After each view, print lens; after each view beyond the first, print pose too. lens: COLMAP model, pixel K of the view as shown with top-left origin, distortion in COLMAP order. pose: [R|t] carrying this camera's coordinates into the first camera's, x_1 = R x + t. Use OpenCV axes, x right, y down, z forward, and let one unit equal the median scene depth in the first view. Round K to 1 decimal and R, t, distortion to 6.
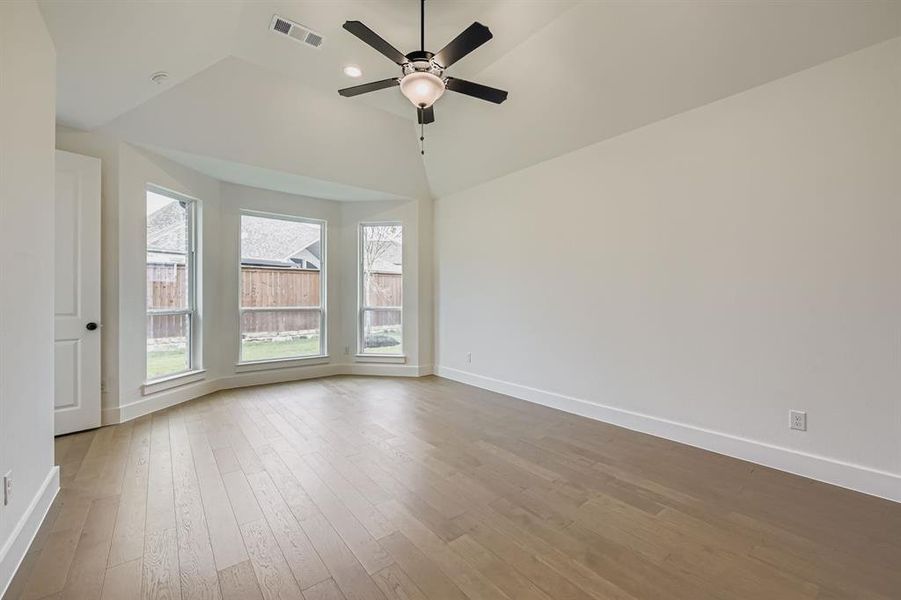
lens RADIAL K [[358.7, 0, 450.5], [0, 358.7, 300.0], [0, 0, 1]] dist [-0.000830, -0.000109]
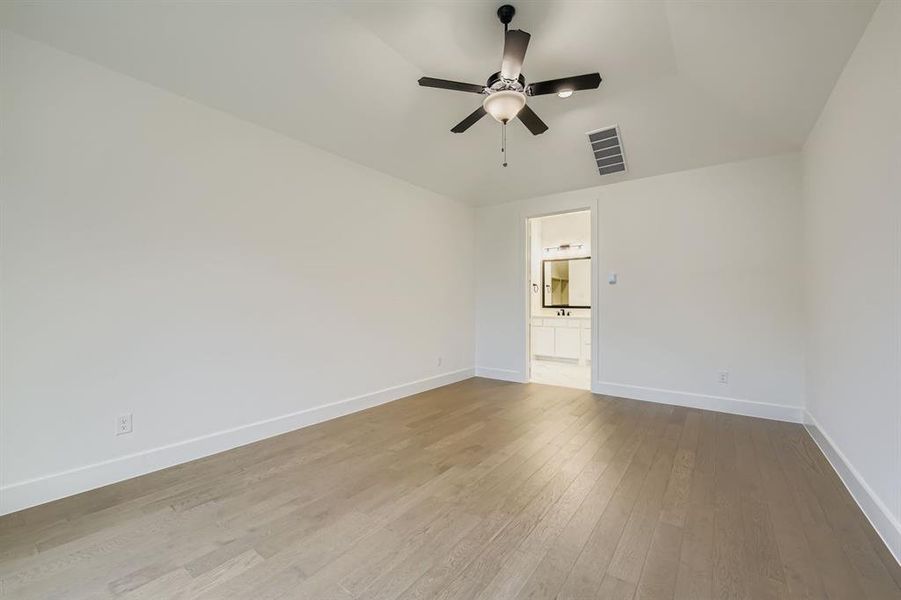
lens RADIAL K [[358.7, 0, 450.5], [0, 358.7, 300.0], [0, 0, 1]] dist [-0.000830, -0.000109]
pose [[-0.242682, 0.014039, 0.970004, -0.861534], [0.010084, 0.999878, -0.011949, 0.009611], [-0.970053, 0.006882, -0.242794, 1.164310]]
